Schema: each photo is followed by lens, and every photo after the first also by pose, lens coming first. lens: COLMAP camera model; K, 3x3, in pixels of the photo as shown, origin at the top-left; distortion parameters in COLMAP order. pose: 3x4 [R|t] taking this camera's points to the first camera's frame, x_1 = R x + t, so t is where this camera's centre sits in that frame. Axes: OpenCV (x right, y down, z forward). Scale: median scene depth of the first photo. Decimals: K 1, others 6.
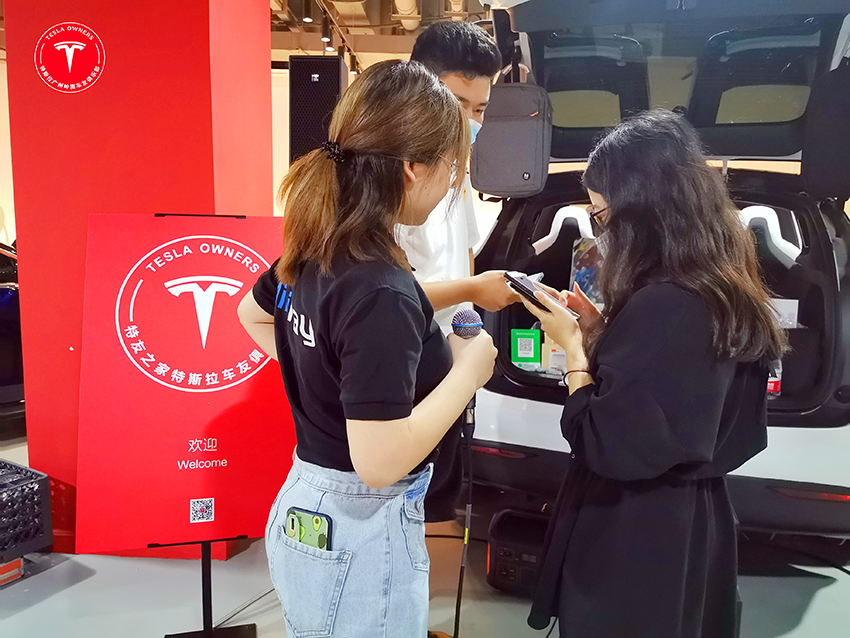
lens RADIAL K [[663.2, 0, 425.0], [0, 663.2, 319.0], [0, 0, 1]] dist [0.036642, -0.064036]
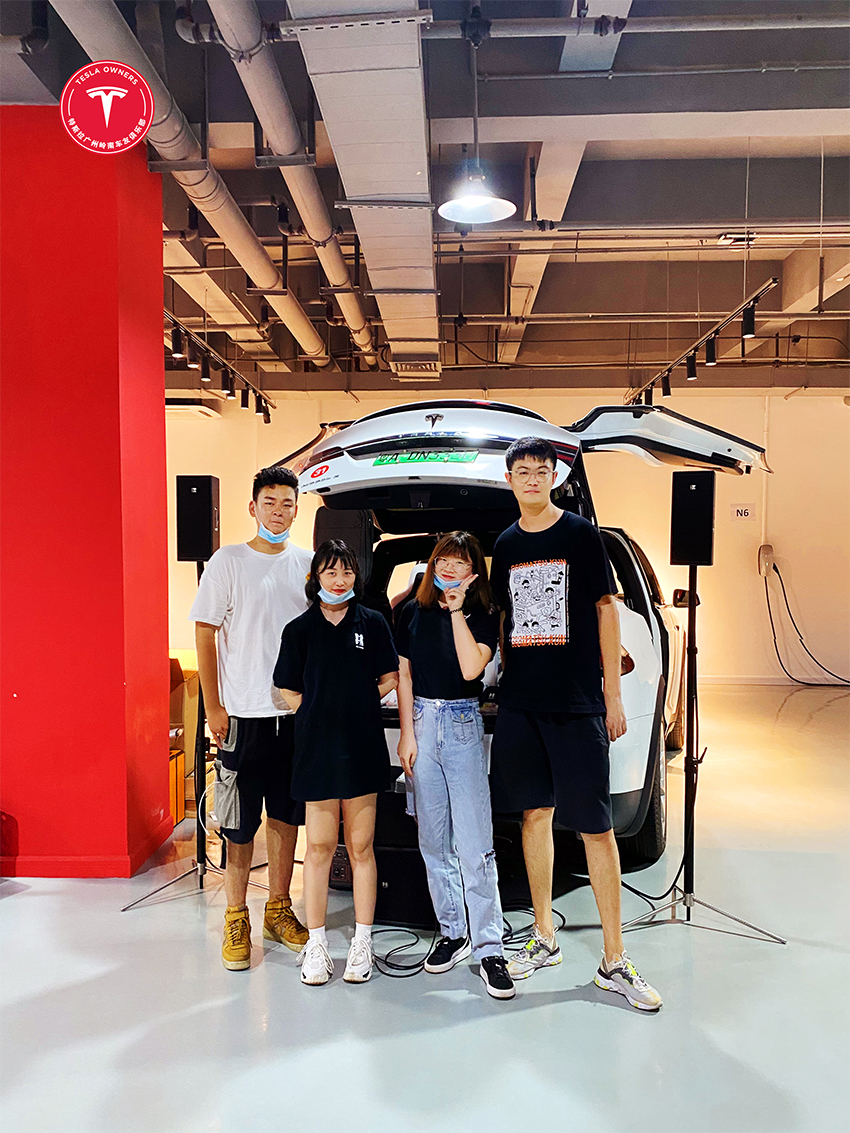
lens RADIAL K [[863.2, 0, 425.0], [0, 863.2, 566.5], [0, 0, 1]] dist [0.154439, 0.000765]
pose [[0.998222, -0.034239, 0.048791, 0.164548], [0.039503, 0.992993, -0.111377, -0.016344], [-0.044635, 0.113106, 0.992580, -0.614343]]
